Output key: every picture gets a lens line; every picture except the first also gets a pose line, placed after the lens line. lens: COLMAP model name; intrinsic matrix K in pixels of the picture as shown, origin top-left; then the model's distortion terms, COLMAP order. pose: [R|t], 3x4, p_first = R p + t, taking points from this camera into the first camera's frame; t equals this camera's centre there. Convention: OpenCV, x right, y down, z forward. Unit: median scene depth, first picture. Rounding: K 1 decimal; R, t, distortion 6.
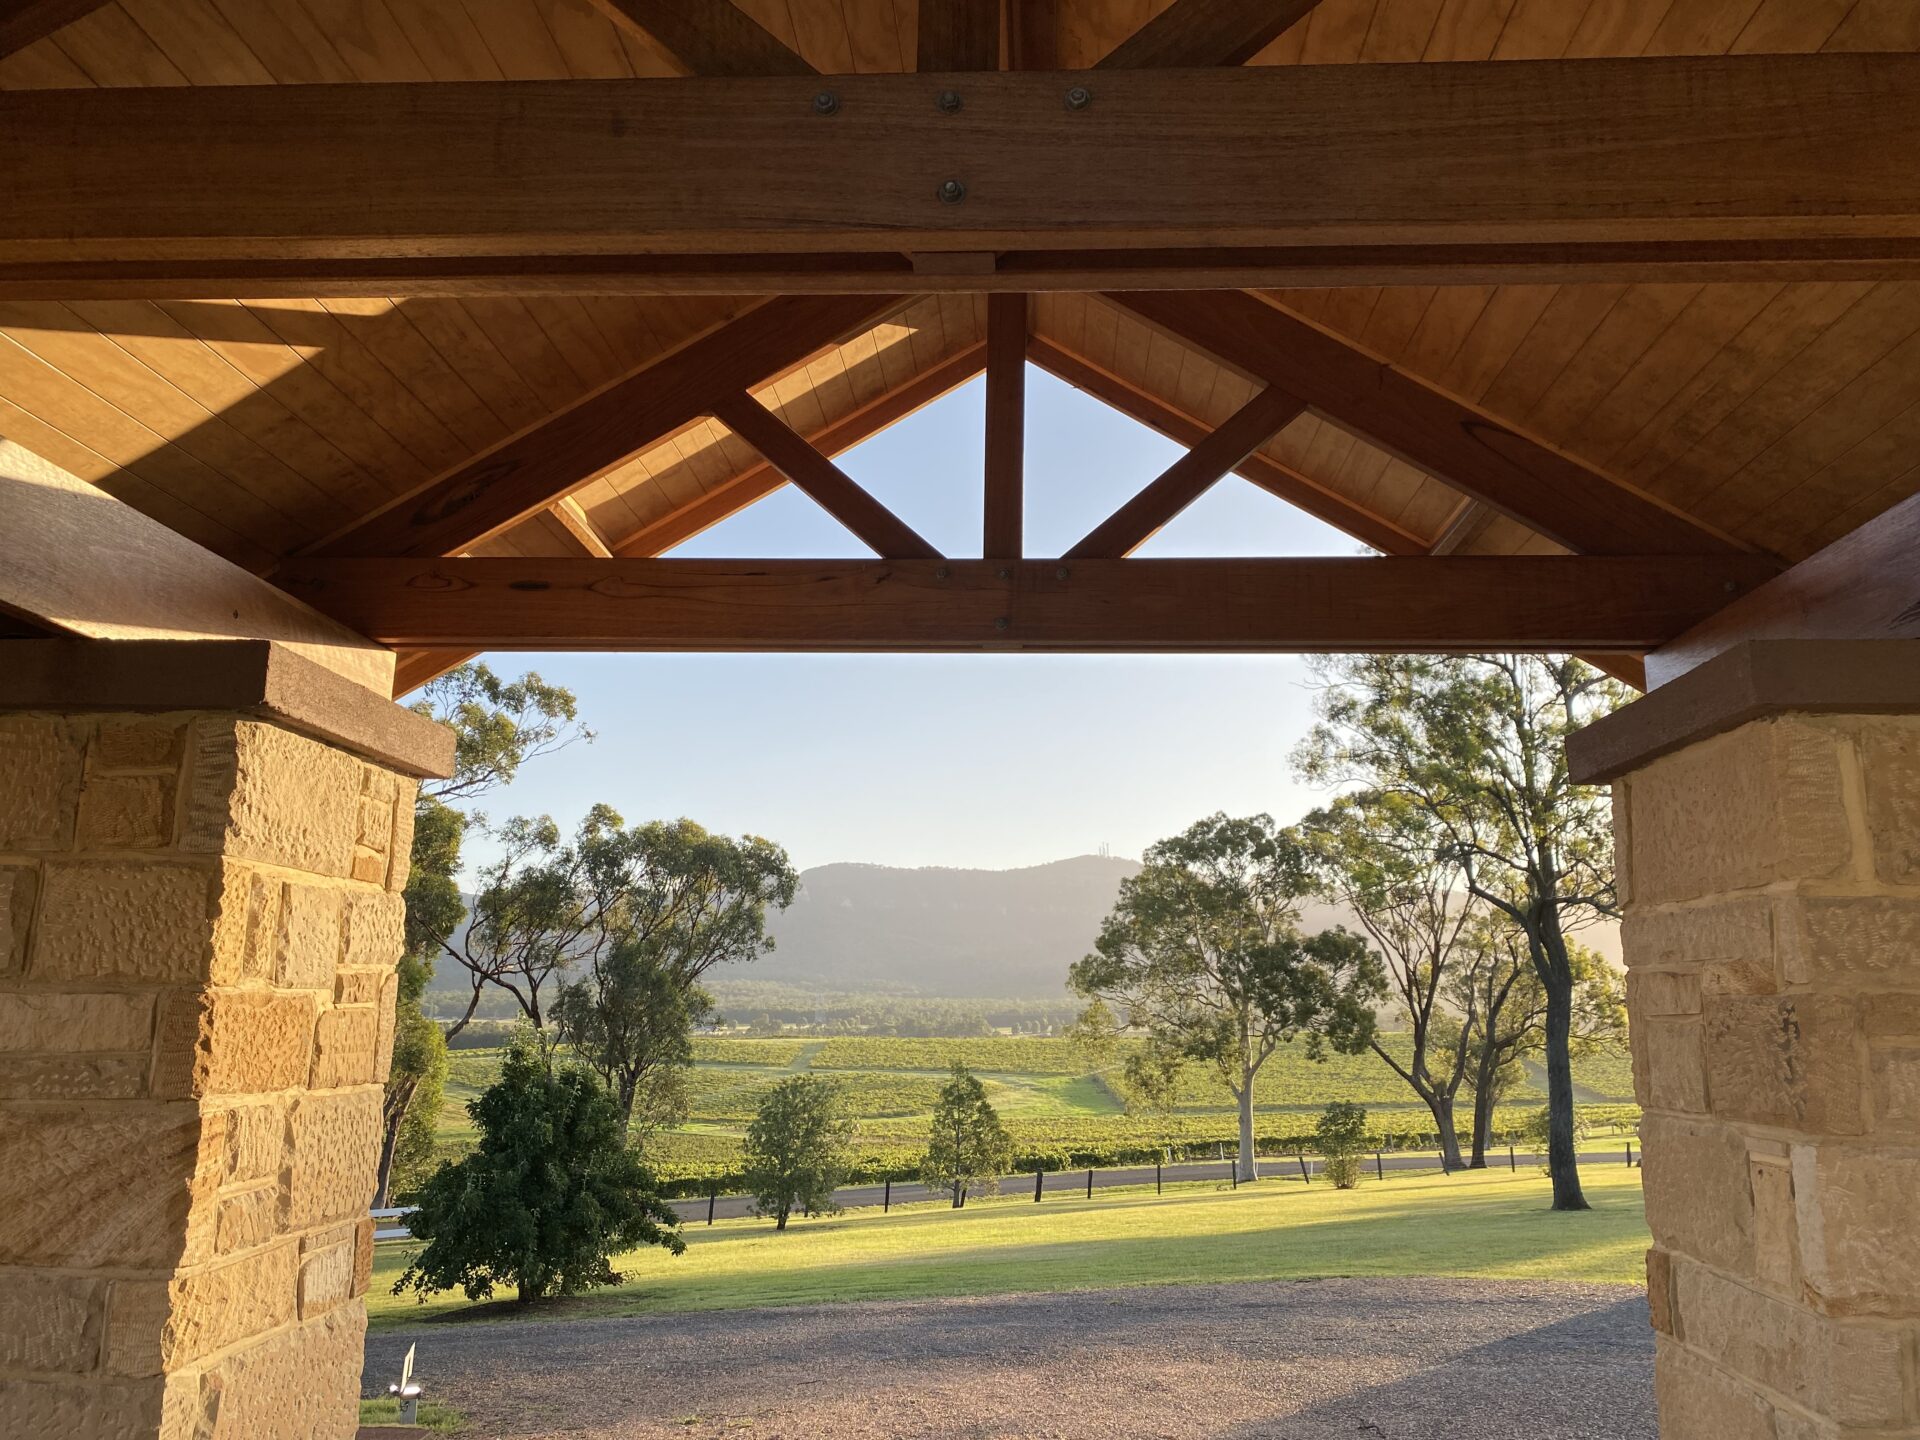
lens RADIAL K [[1442.6, 0, 949.3], [0, 1442.6, 718.8], [0, 0, 1]] dist [0.026846, -0.008807]
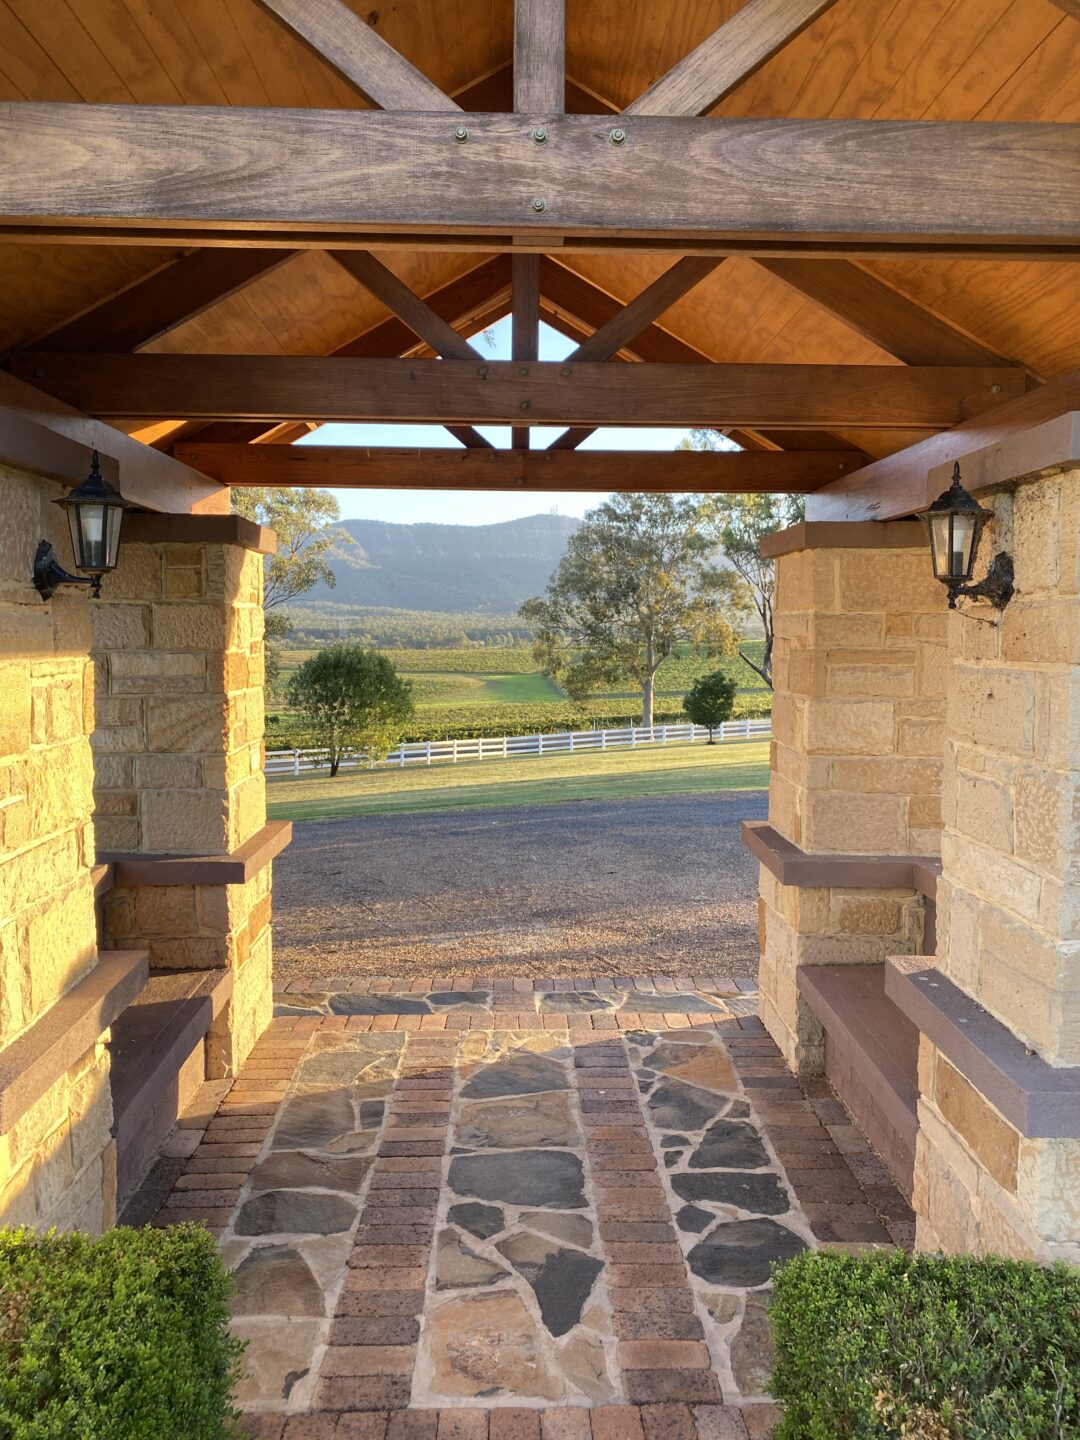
lens RADIAL K [[1082.0, 0, 541.4], [0, 1082.0, 719.6], [0, 0, 1]] dist [0.026846, -0.008807]
pose [[0.995437, -0.015508, 0.094153, -0.128065], [-0.011449, 0.960167, 0.279191, -0.242984], [-0.094733, -0.278995, 0.955608, -0.931361]]
